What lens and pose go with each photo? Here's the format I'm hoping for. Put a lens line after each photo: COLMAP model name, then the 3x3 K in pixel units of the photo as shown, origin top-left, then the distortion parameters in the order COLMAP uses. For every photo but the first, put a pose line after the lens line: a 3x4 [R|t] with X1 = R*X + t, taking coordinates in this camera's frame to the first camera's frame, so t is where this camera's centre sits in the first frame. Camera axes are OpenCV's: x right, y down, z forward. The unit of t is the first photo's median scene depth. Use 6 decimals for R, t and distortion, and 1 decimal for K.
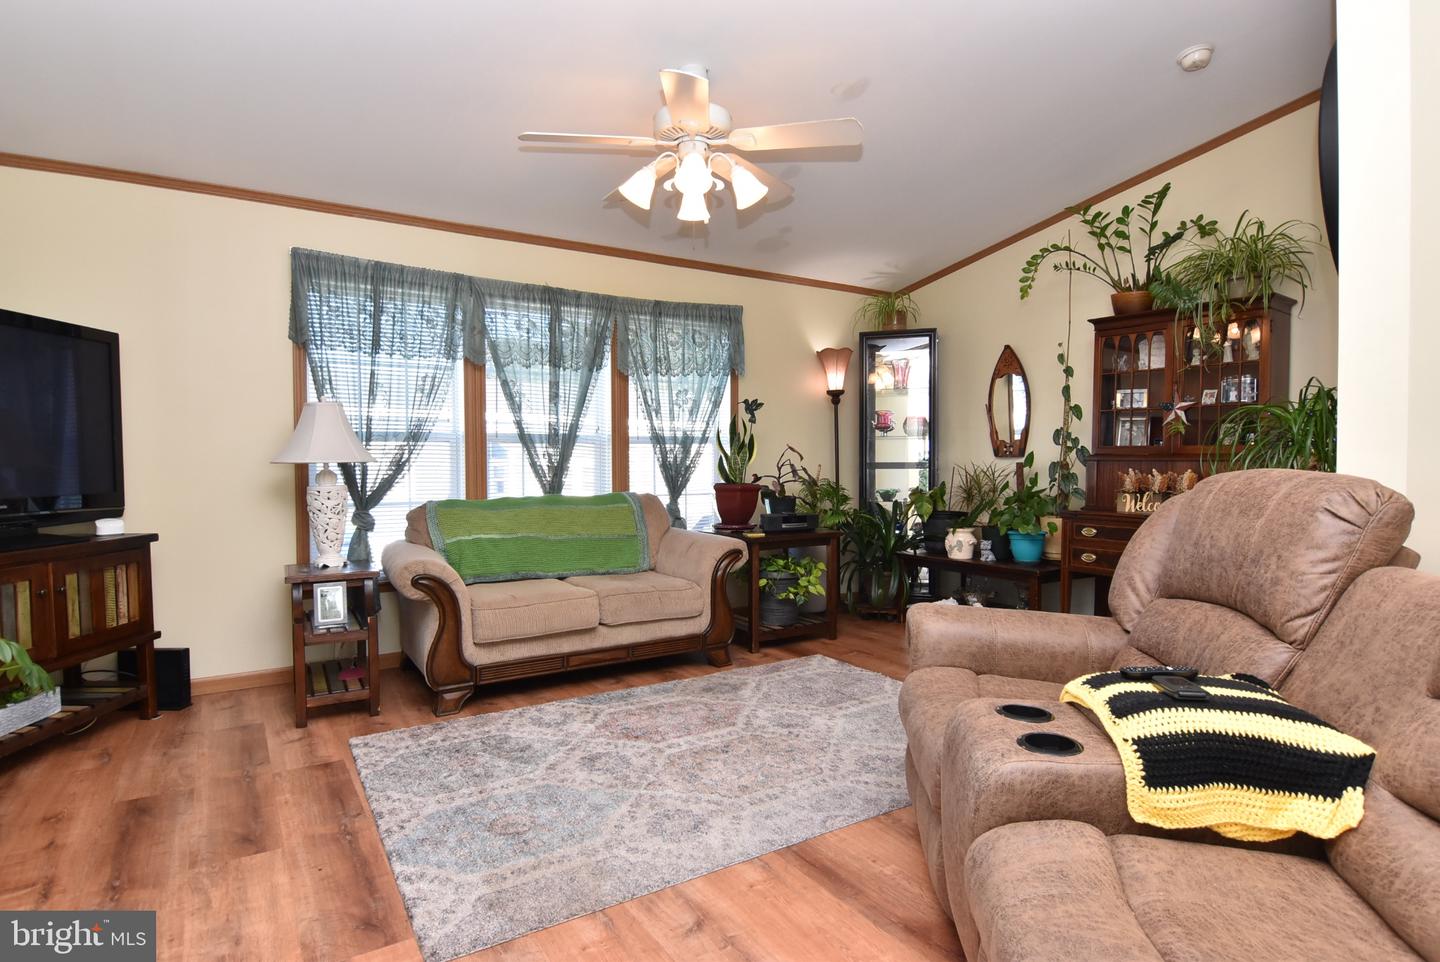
lens RADIAL K [[759.2, 0, 724.9], [0, 759.2, 483.3], [0, 0, 1]] dist [-0.006351, -0.002181]
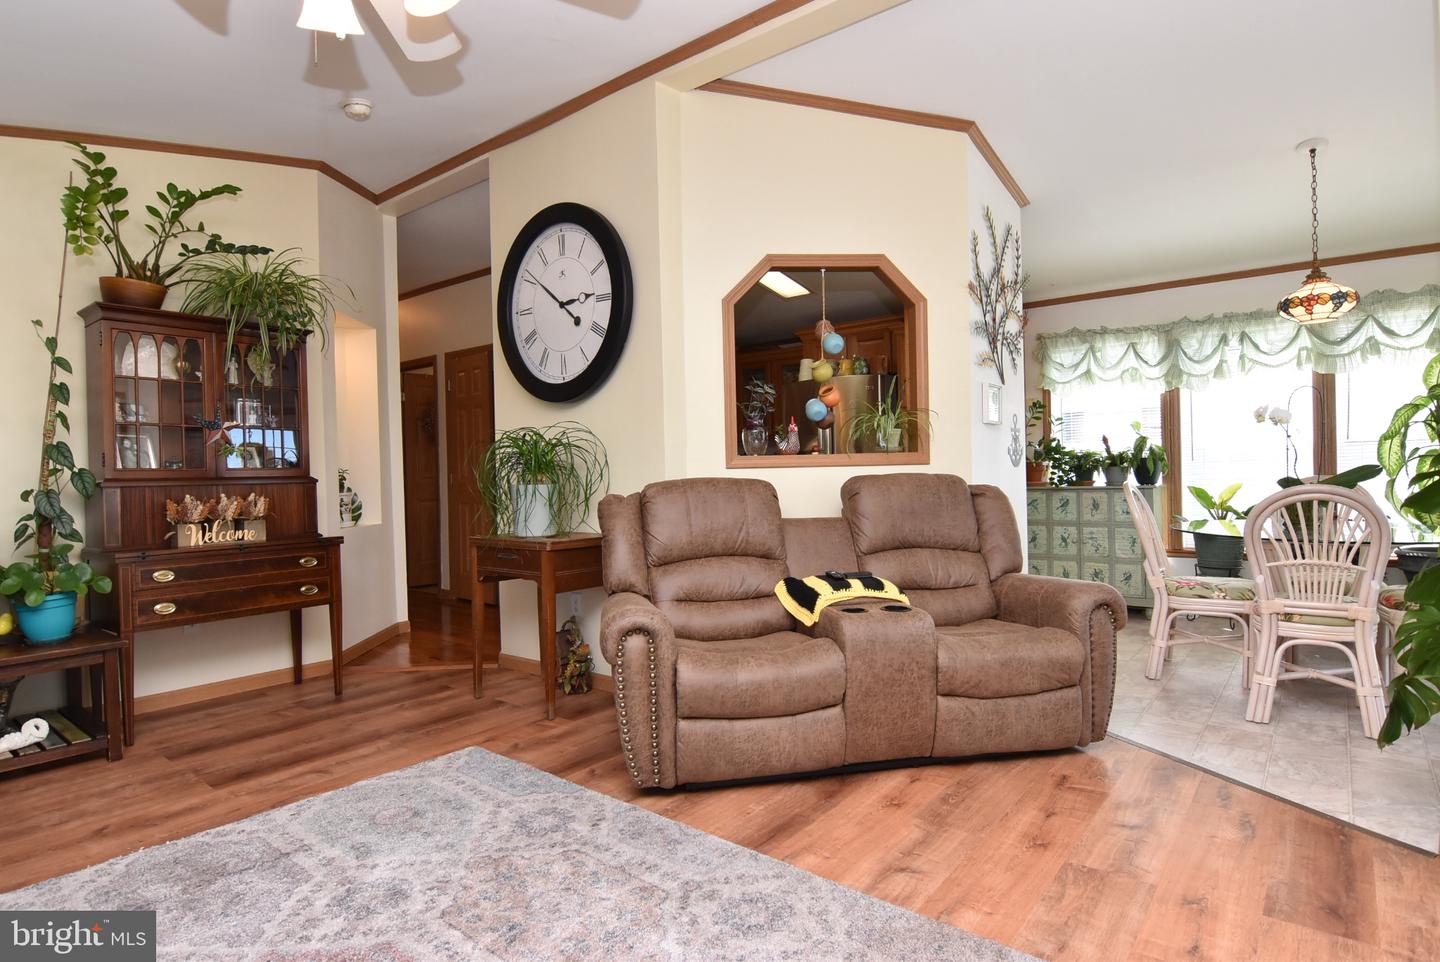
lens RADIAL K [[759.2, 0, 724.9], [0, 759.2, 483.3], [0, 0, 1]] dist [-0.006351, -0.002181]
pose [[-0.307387, -0.008670, 0.951545, -0.674628], [0.051029, 0.998369, 0.025582, -0.034116], [-0.950215, 0.056420, -0.306444, 1.014626]]
